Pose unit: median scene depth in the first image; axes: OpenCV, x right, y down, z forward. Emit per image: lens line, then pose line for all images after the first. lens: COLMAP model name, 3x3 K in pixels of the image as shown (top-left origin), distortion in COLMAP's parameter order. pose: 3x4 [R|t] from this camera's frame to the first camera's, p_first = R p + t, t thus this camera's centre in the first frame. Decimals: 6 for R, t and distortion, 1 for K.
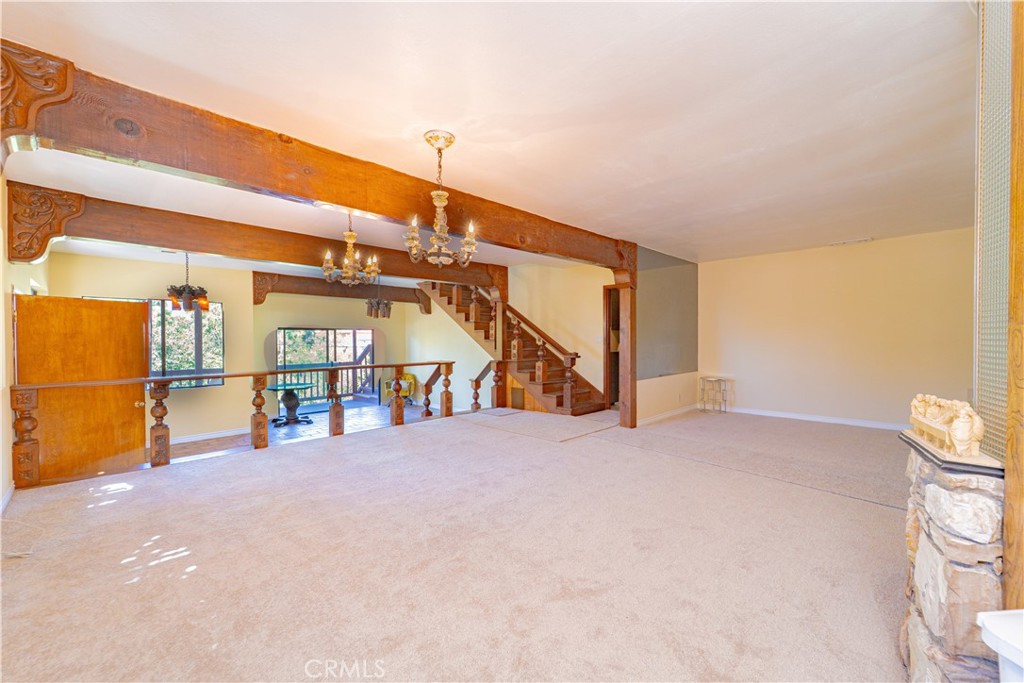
lens RADIAL K [[417.0, 0, 510.8], [0, 417.0, 345.2], [0, 0, 1]] dist [-0.001403, -0.000388]
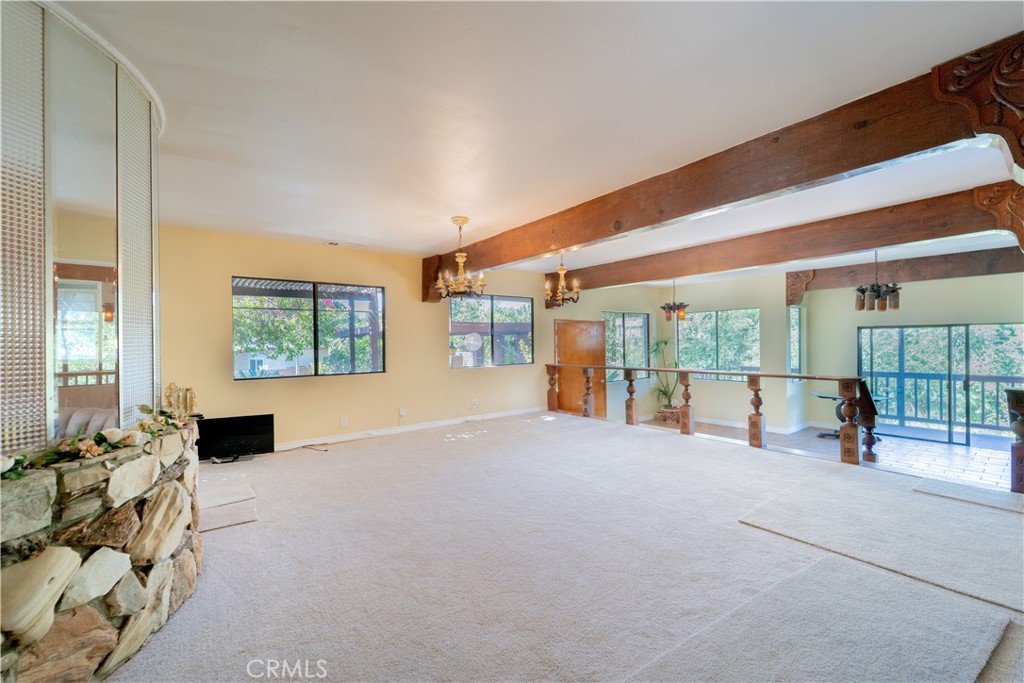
lens RADIAL K [[409.6, 0, 504.6], [0, 409.6, 342.3], [0, 0, 1]] dist [-0.001350, -0.000393]
pose [[-0.117518, 0.002615, -0.993067, 0.793904], [-0.003134, 0.999991, 0.003004, -0.022058], [0.993066, 0.003465, -0.117509, 0.799759]]
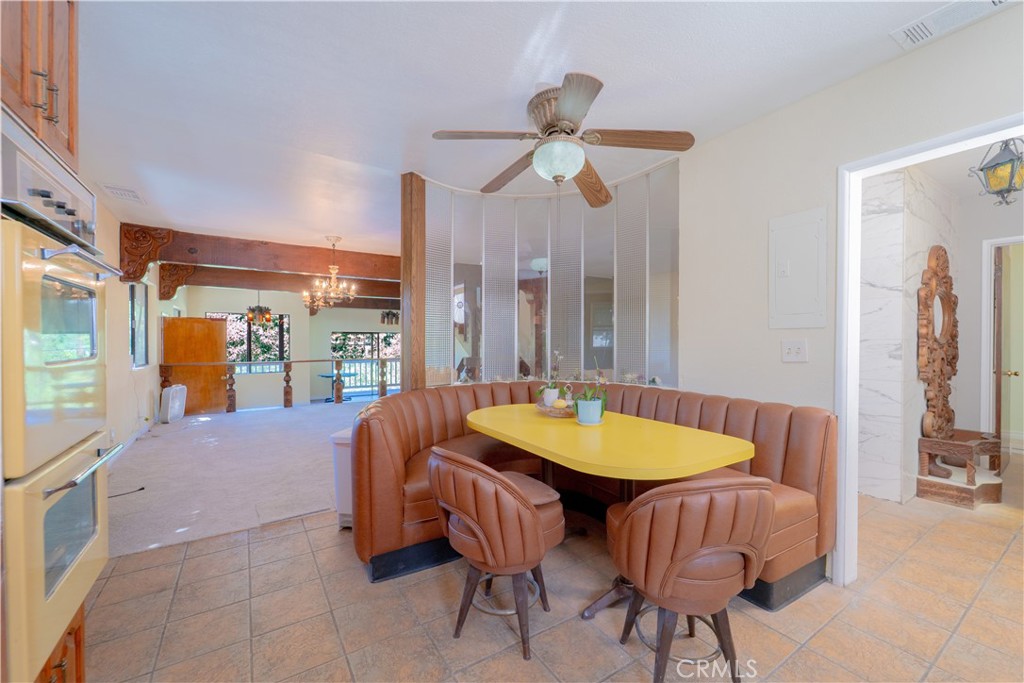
lens RADIAL K [[411.7, 0, 510.5], [0, 411.7, 343.1], [0, 0, 1]] dist [-0.000665, -0.000579]
pose [[0.978423, 0.005821, -0.206529, 0.606275], [-0.007690, 0.999936, -0.008246, 0.002784], [0.206468, 0.009657, 0.978406, -0.413315]]
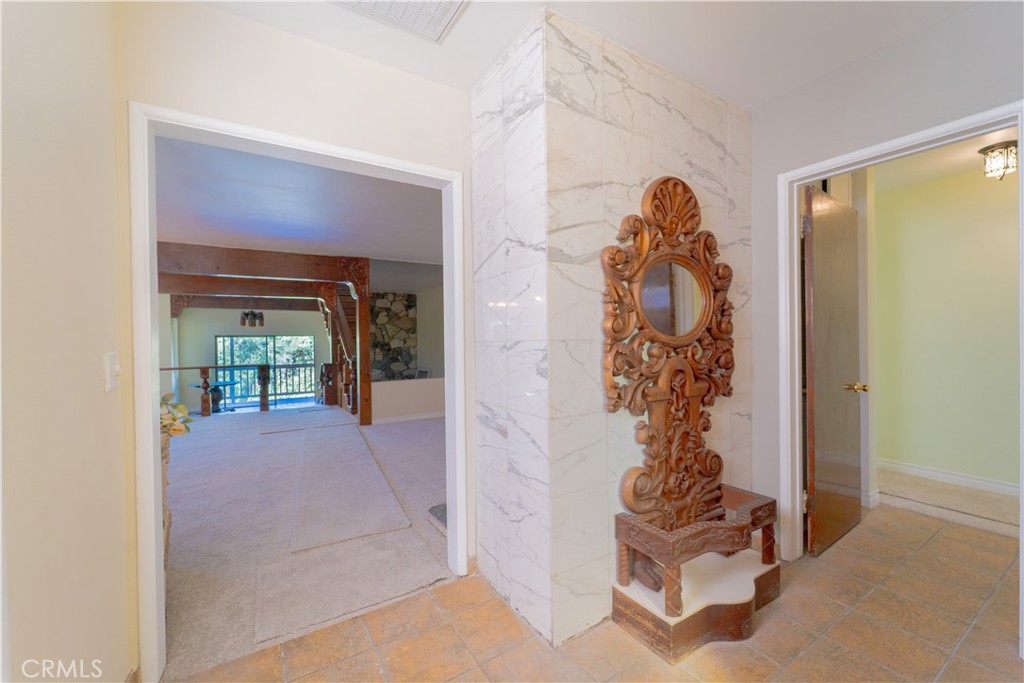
lens RADIAL K [[411.7, 0, 510.5], [0, 411.7, 343.1], [0, 0, 1]] dist [-0.000665, -0.000579]
pose [[0.976896, -0.009897, -0.213484, 1.145580], [0.008502, 0.999936, -0.007453, -0.009055], [0.213544, 0.005466, 0.976918, 0.022495]]
